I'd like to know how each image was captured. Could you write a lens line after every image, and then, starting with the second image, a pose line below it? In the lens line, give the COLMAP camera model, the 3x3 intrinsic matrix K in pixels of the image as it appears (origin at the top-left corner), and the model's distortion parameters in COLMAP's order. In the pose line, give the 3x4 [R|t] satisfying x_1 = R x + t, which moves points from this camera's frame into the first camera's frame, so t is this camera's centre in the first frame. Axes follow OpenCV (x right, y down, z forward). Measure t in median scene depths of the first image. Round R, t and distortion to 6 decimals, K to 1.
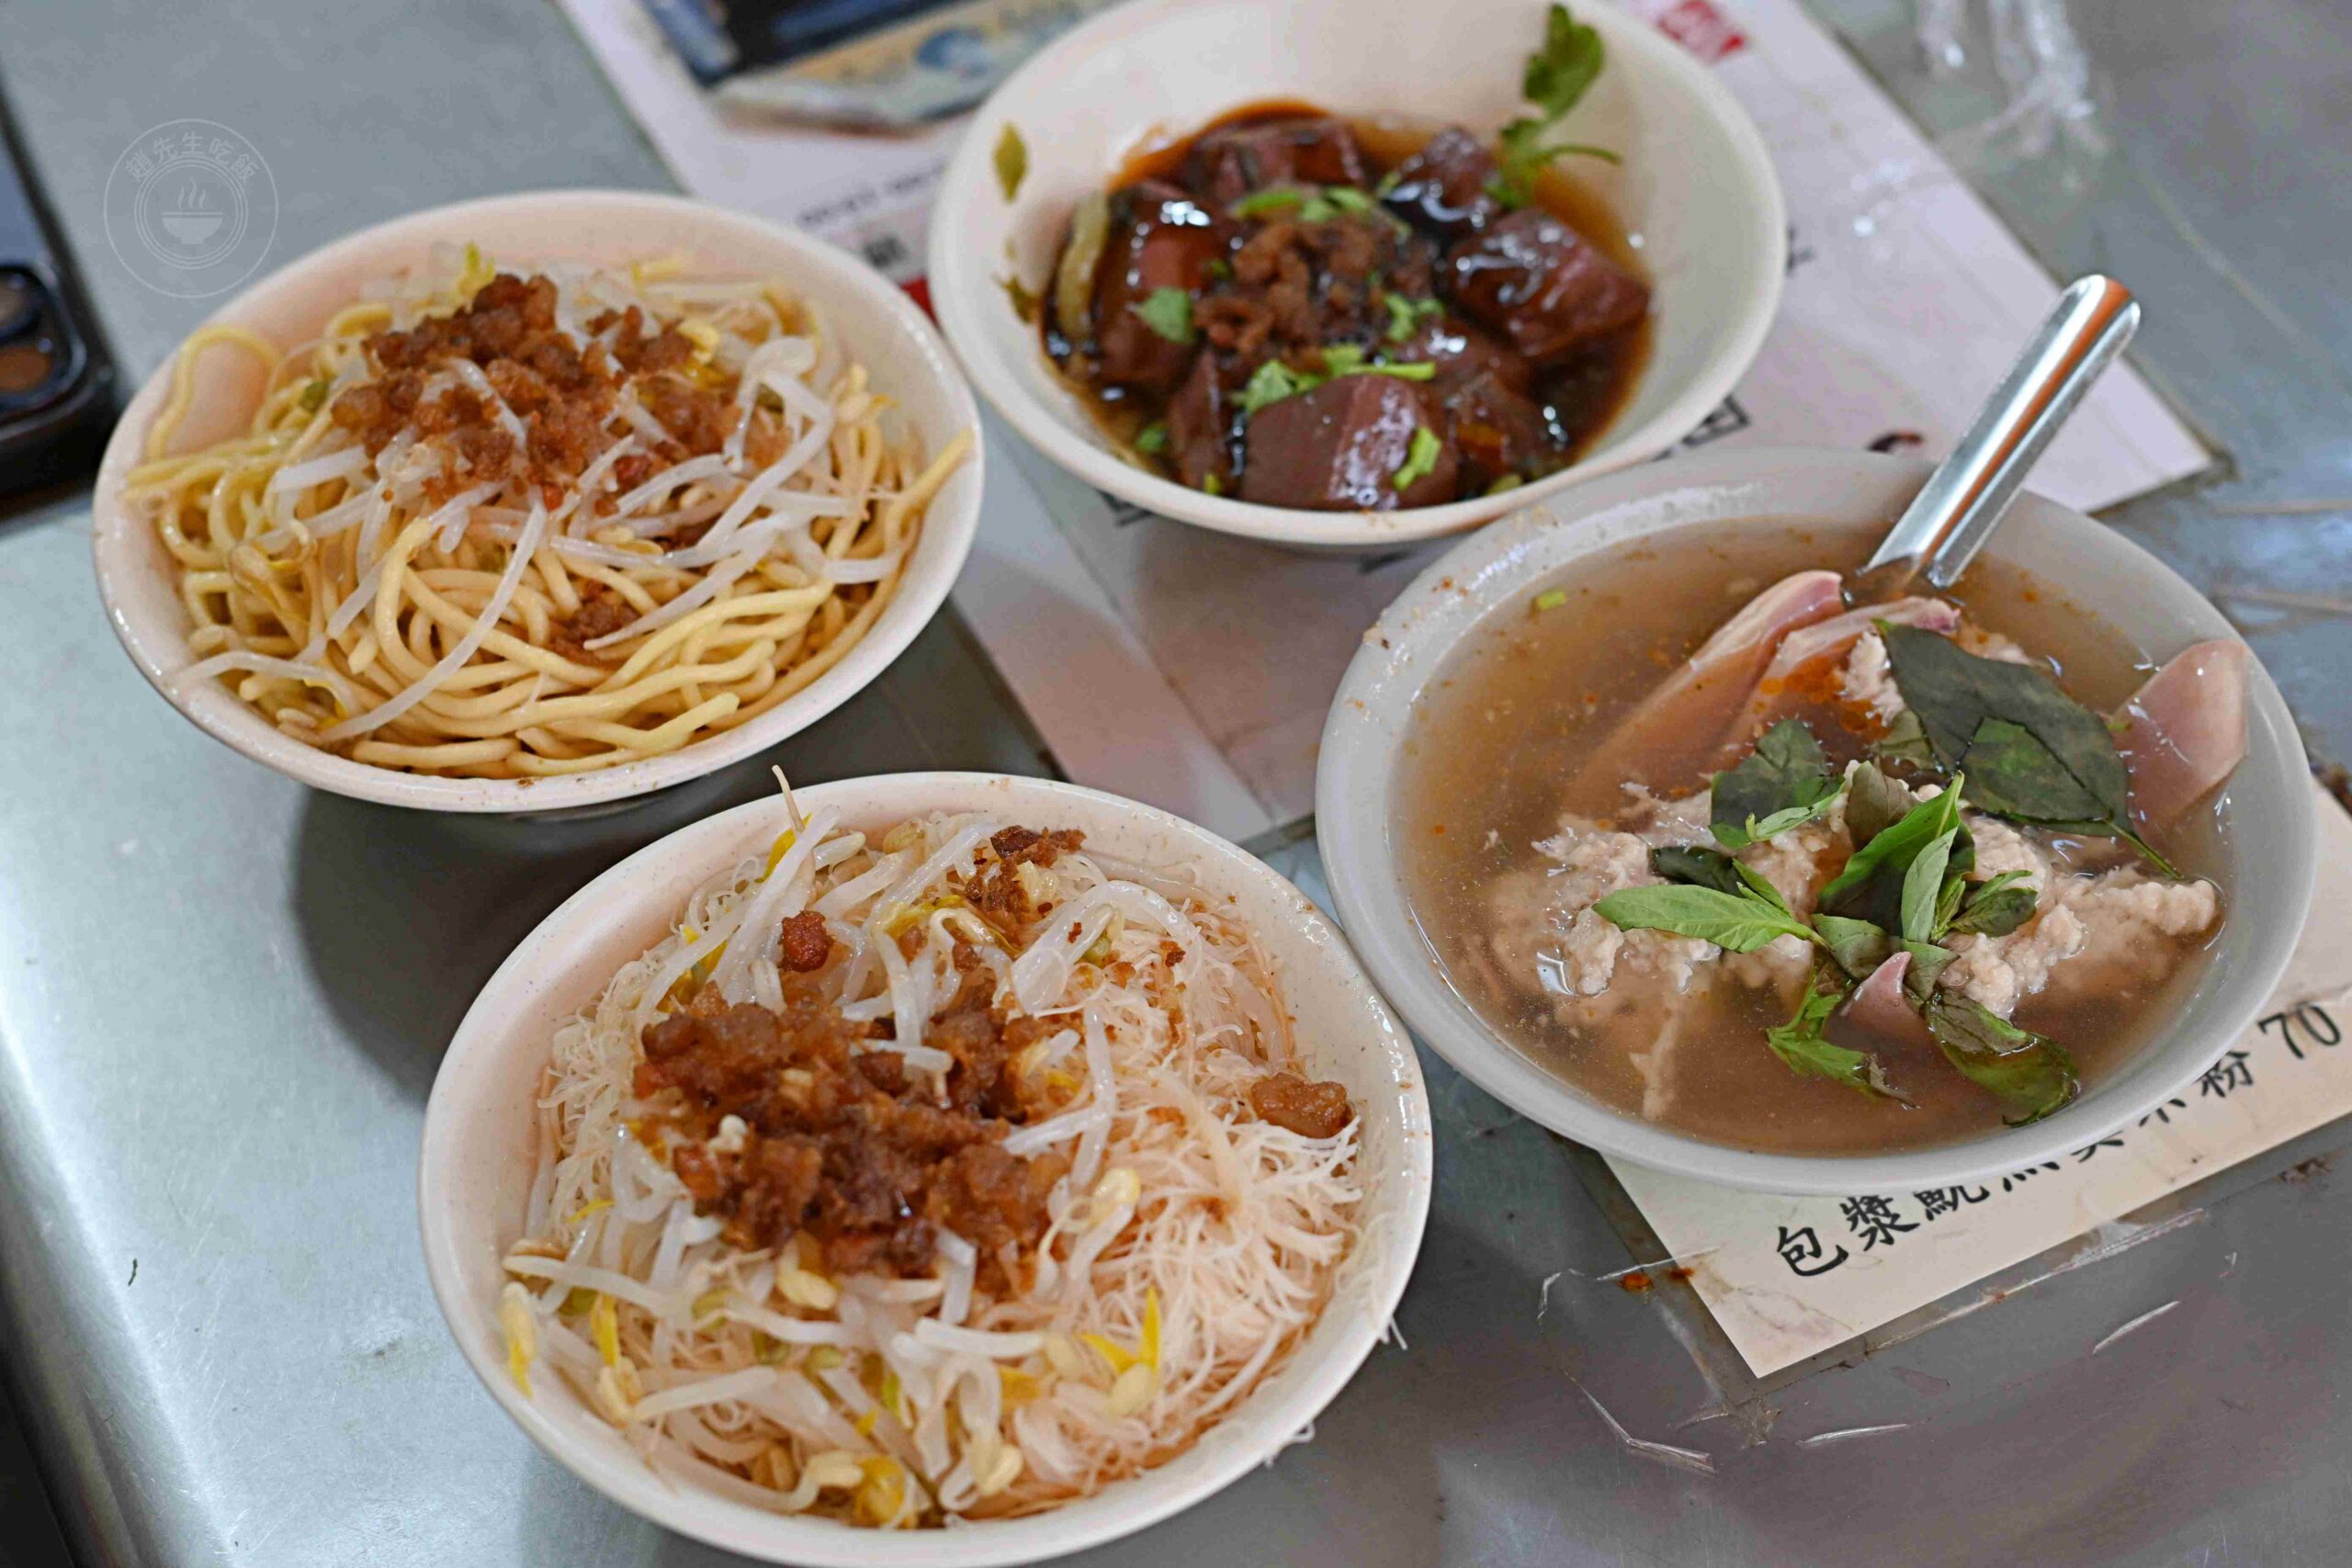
lens RADIAL K [[5064.1, 0, 1176.0], [0, 5064.1, 784.0], [0, 0, 1]] dist [-0.024214, 0.370984]
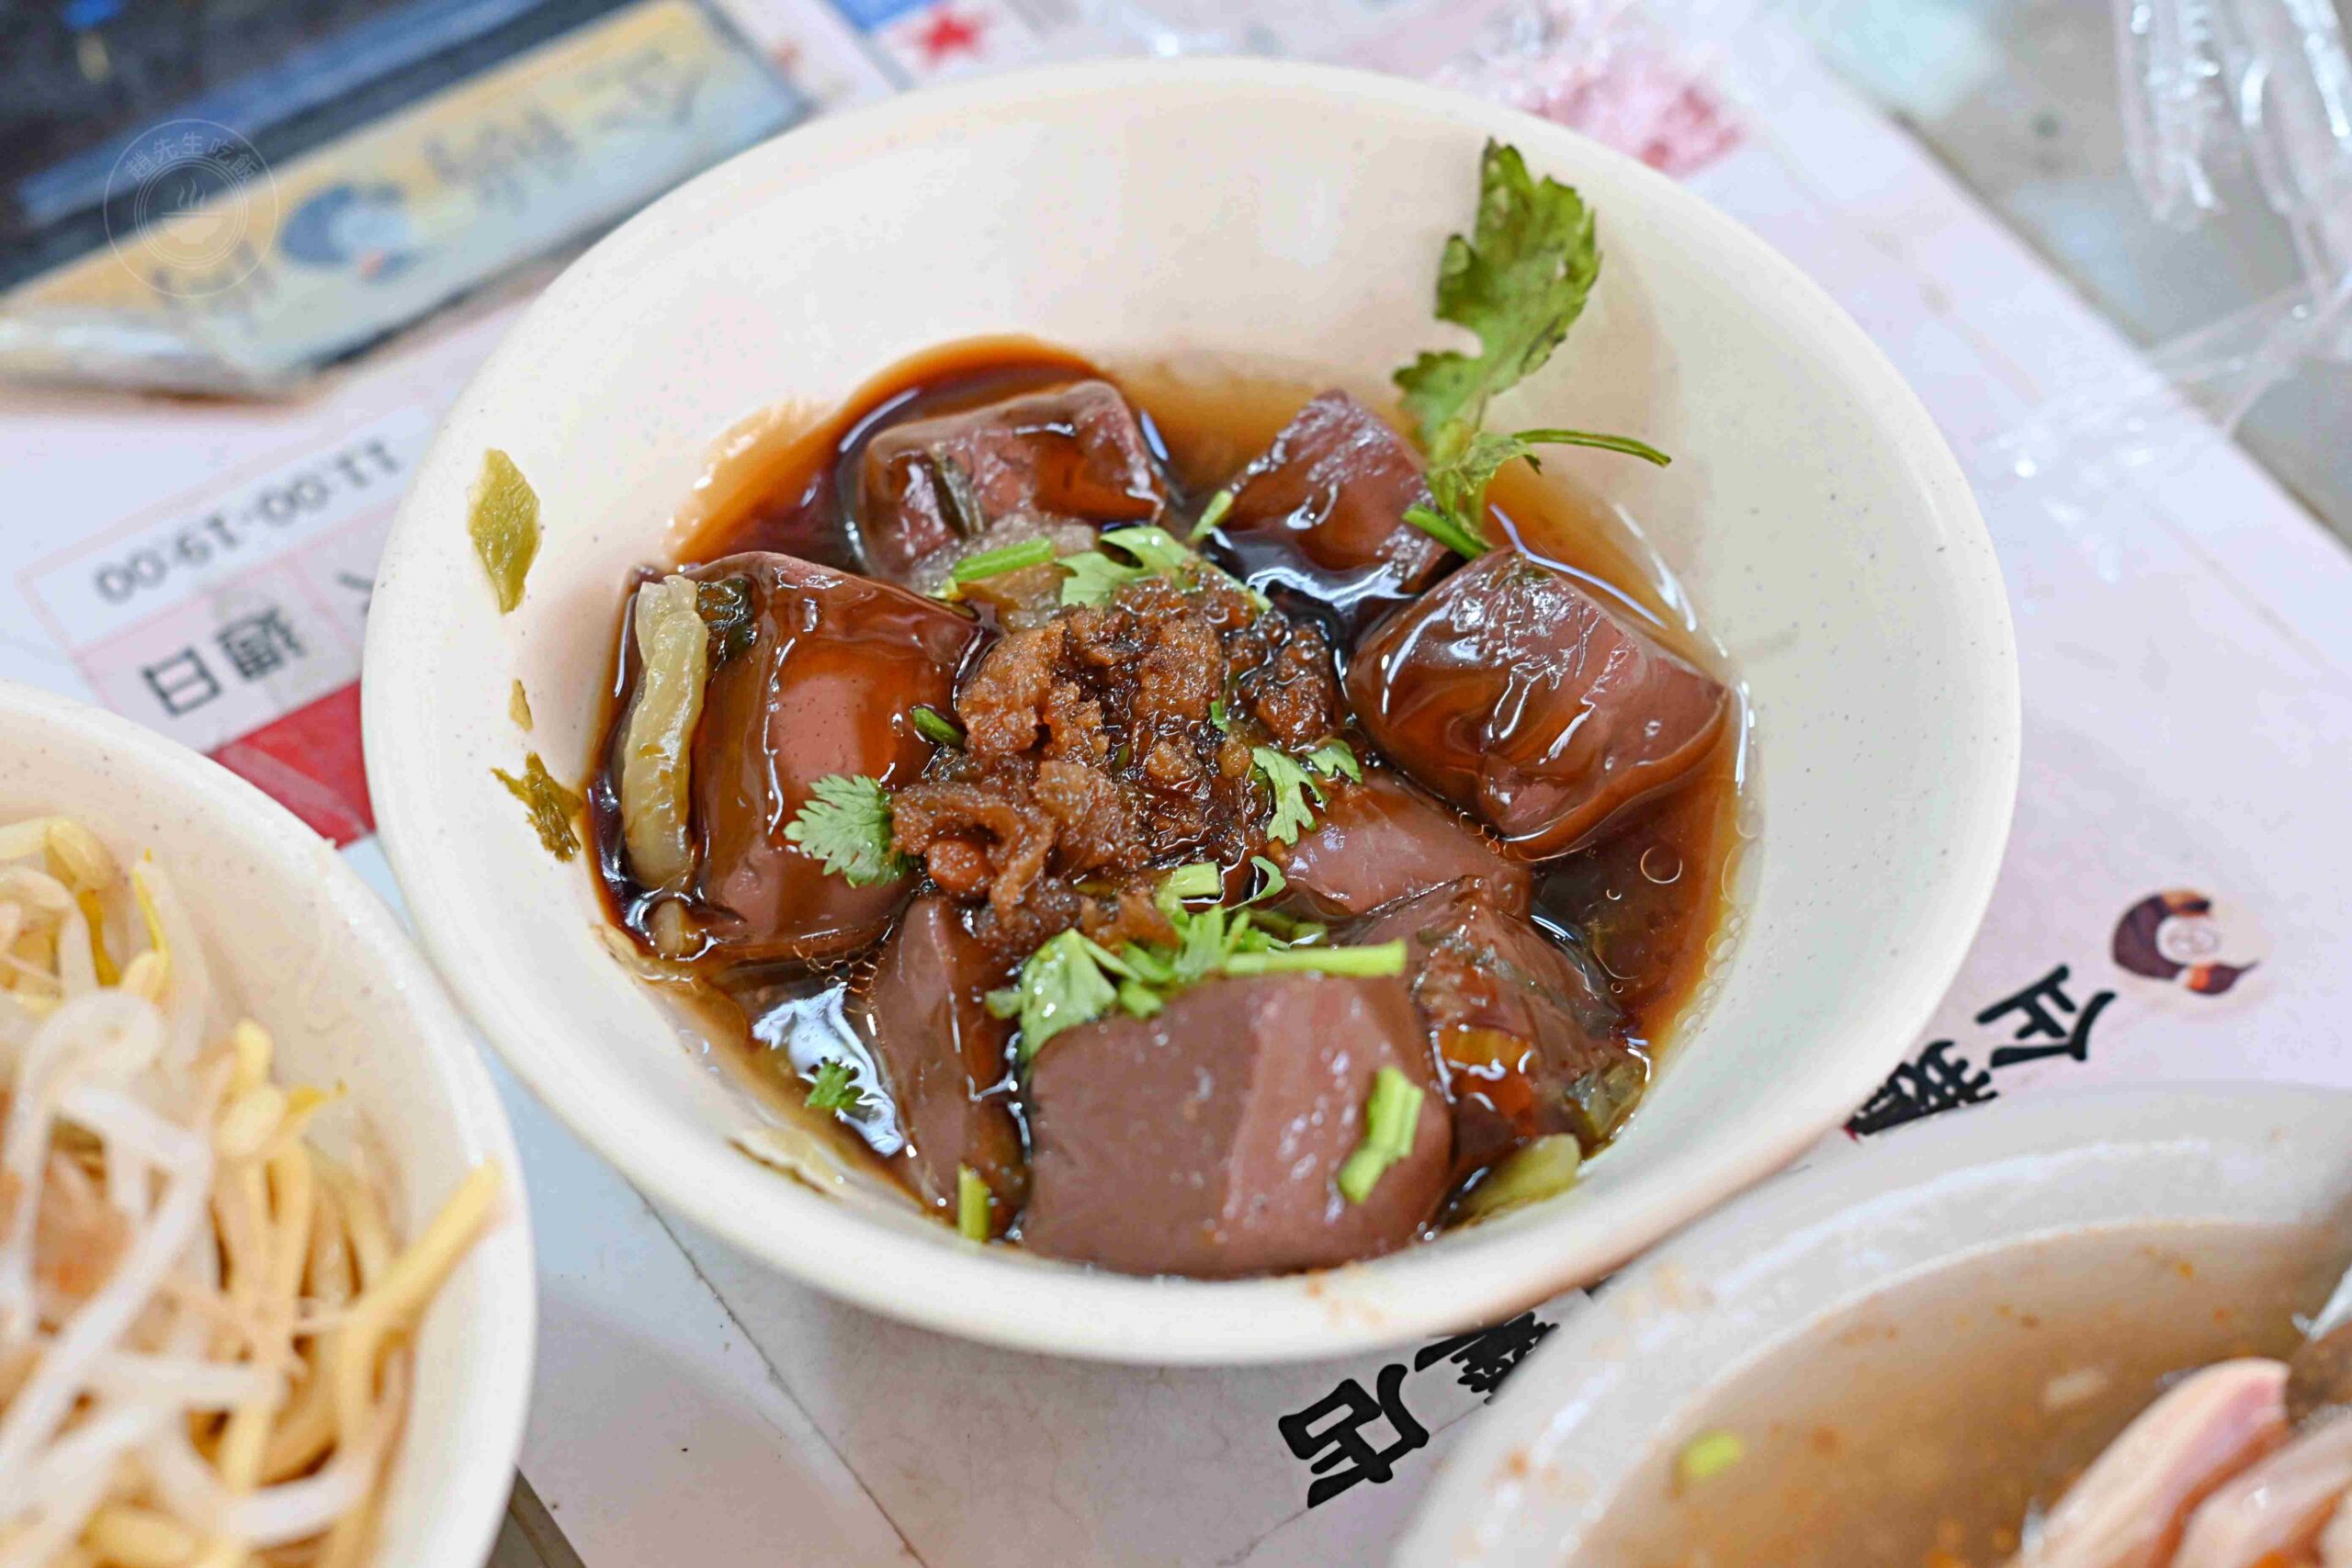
lens RADIAL K [[5064.1, 0, 1176.0], [0, 5064.1, 784.0], [0, 0, 1]] dist [-0.024214, 0.370984]
pose [[0.988661, -0.078981, 0.127717, -0.037275], [0.070387, 0.995028, 0.070460, -0.145352], [-0.132647, -0.060672, 0.989305, 0.536578]]
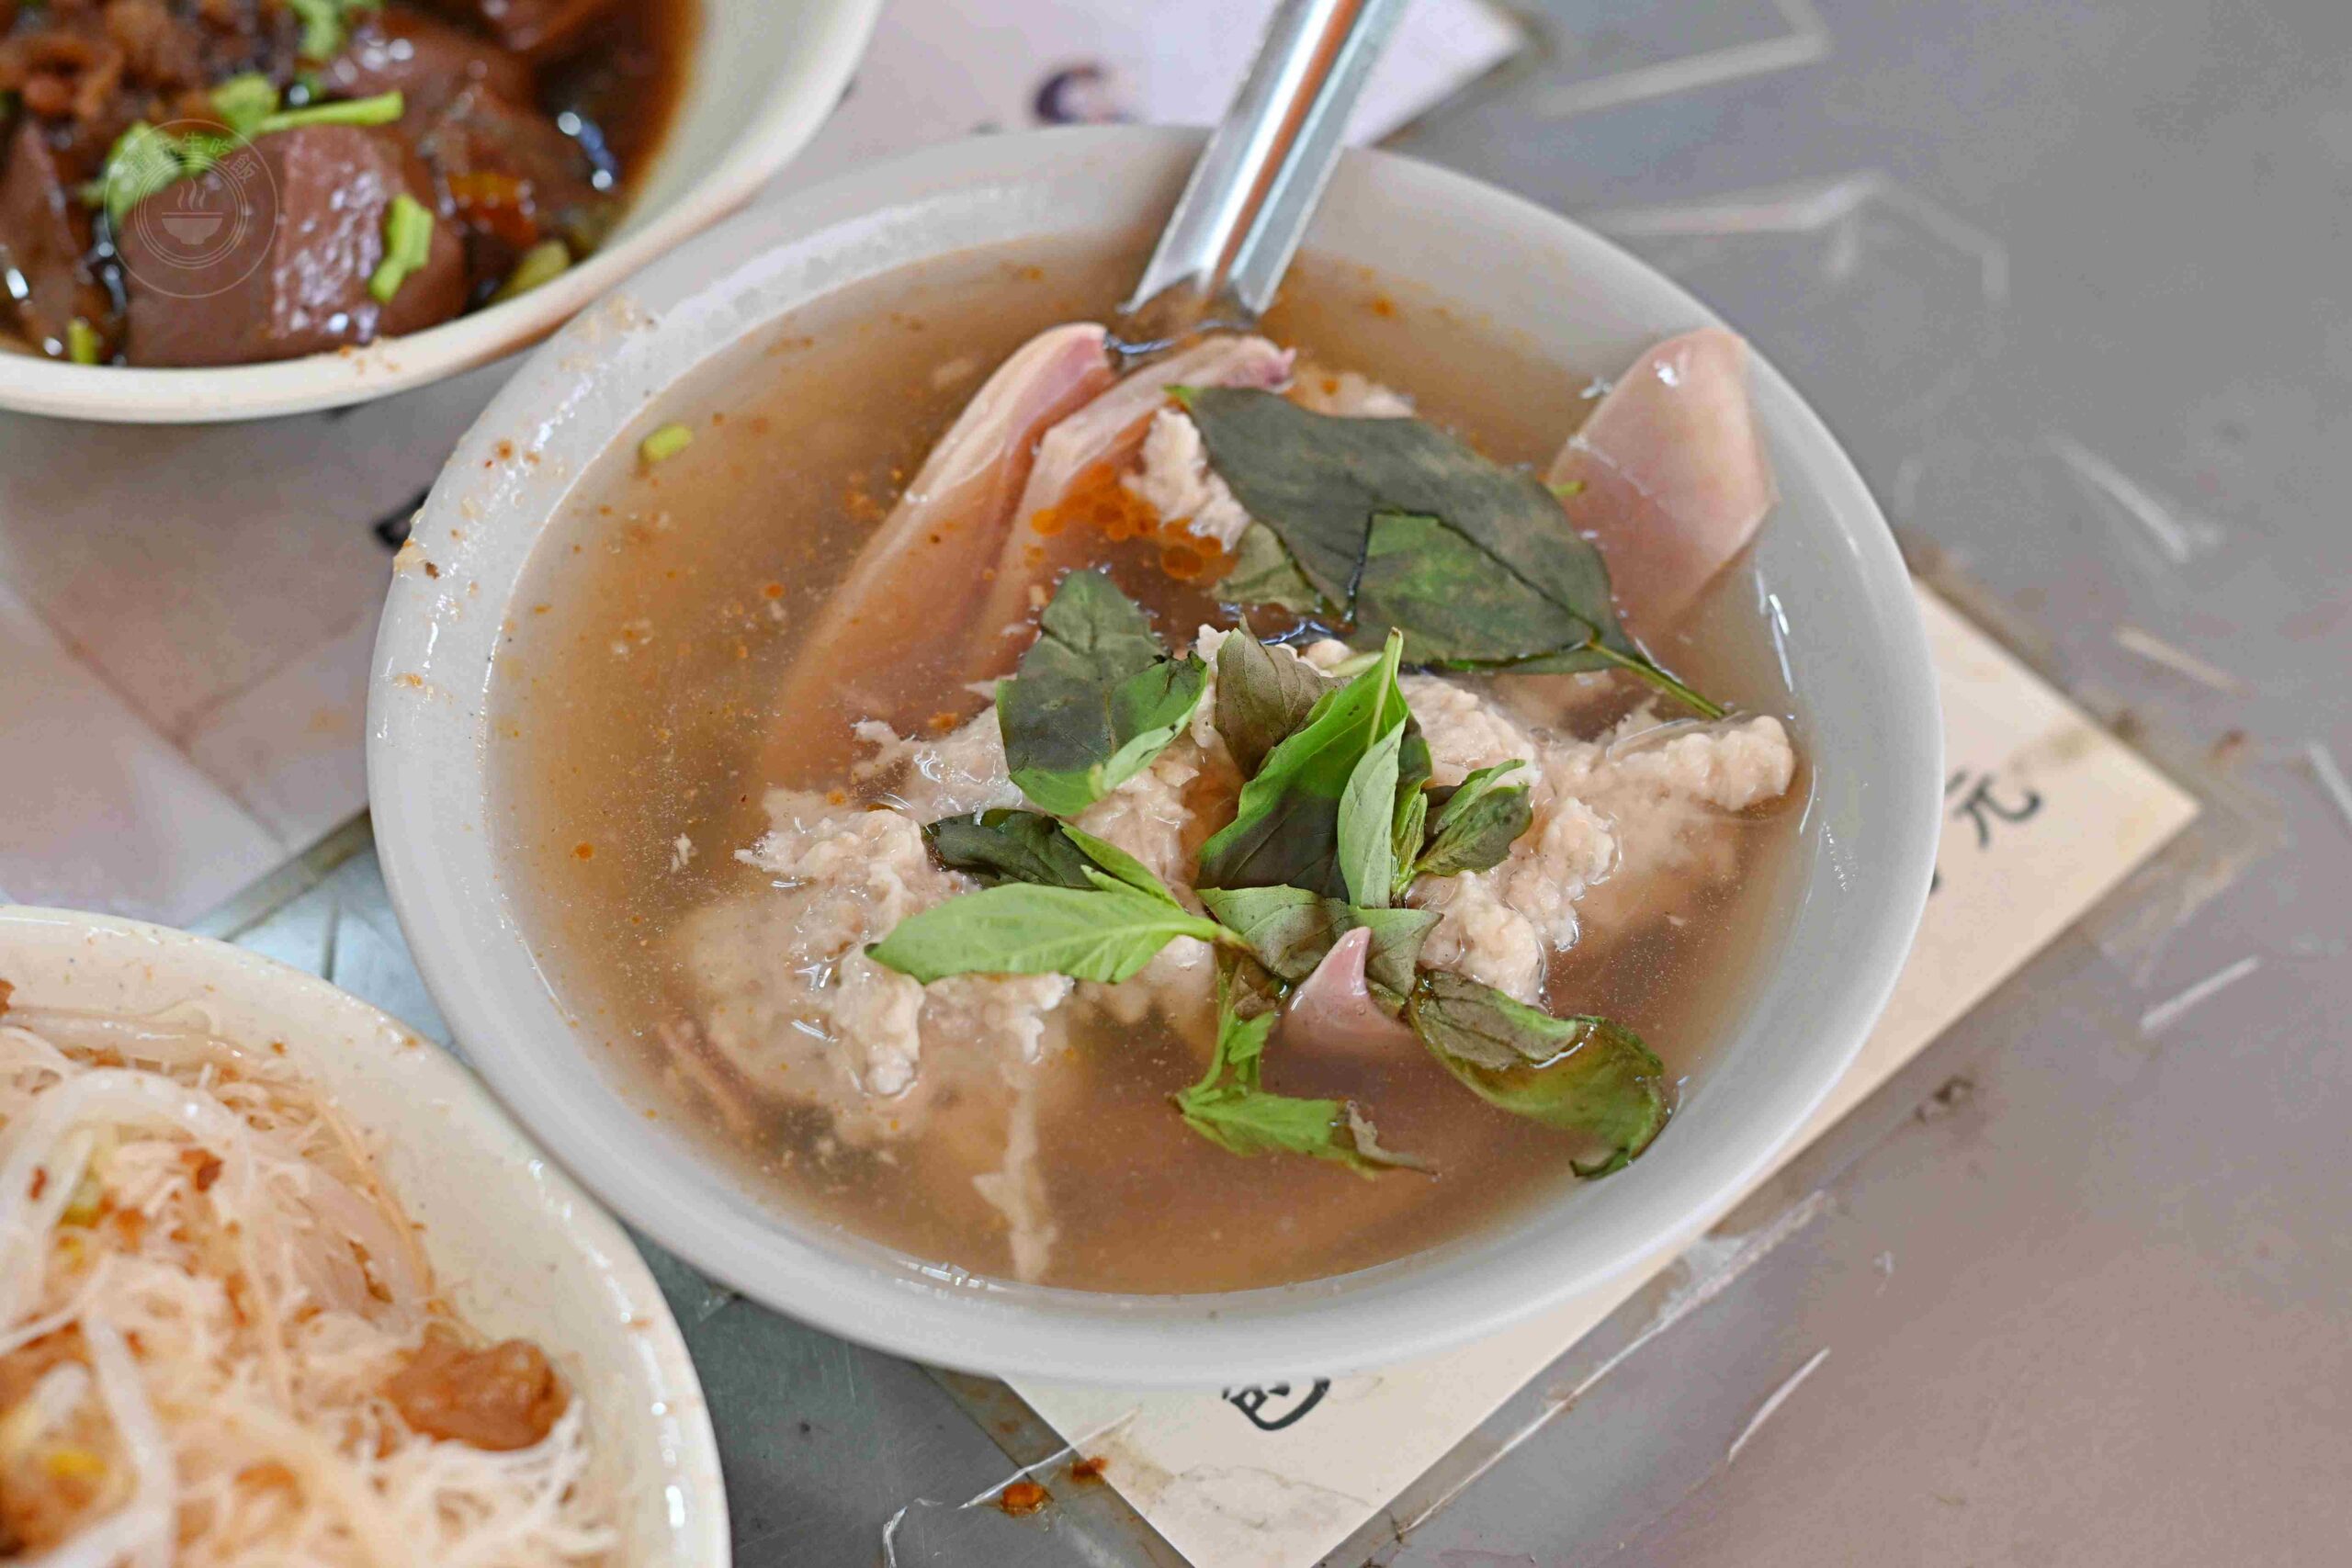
lens RADIAL K [[5064.1, 0, 1176.0], [0, 5064.1, 784.0], [0, 0, 1]] dist [-0.024214, 0.370984]
pose [[0.955927, -0.194299, 0.220117, -0.013331], [0.171598, 0.978060, 0.118121, -0.060451], [-0.238238, -0.075143, 0.968295, 0.379698]]
